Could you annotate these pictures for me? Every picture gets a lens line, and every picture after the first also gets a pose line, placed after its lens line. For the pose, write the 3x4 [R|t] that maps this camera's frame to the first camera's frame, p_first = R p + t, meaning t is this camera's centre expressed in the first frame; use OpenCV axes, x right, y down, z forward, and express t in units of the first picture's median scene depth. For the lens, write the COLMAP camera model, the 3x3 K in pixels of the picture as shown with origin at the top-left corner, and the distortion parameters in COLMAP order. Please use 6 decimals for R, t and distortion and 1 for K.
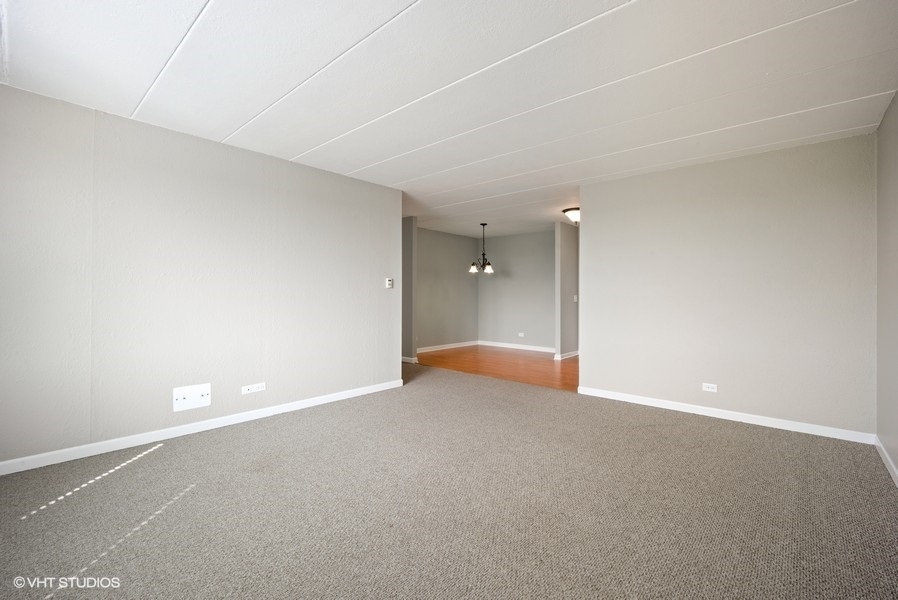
lens RADIAL K [[393.8, 0, 451.8], [0, 393.8, 284.1], [0, 0, 1]] dist [-0.007227, 0.003710]
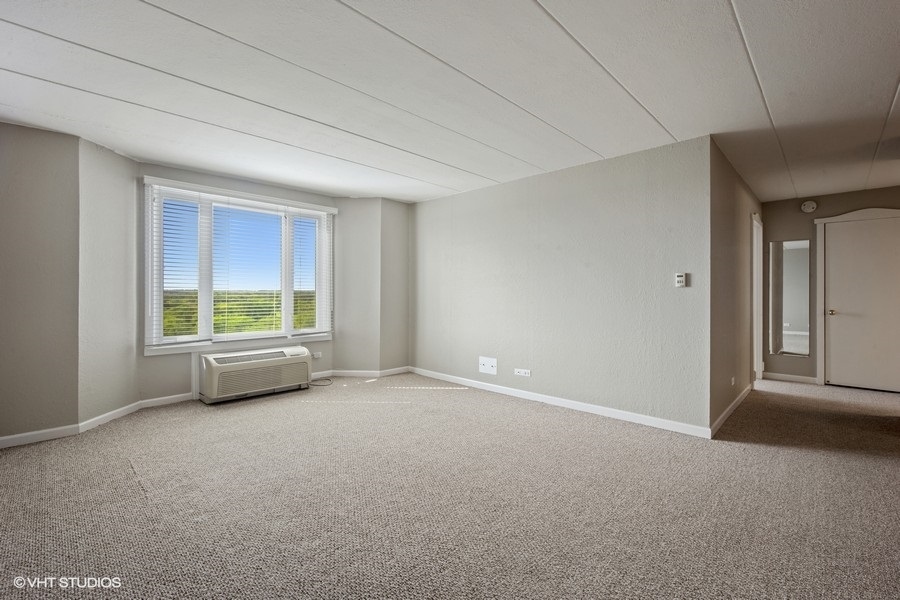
lens RADIAL K [[394.7, 0, 451.8], [0, 394.7, 290.5], [0, 0, 1]] dist [-0.007227, 0.003710]
pose [[-0.039320, -0.012800, -0.999145, 0.745457], [0.019390, 0.999720, -0.013570, 0.024036], [0.999039, -0.019906, -0.039060, 0.848924]]
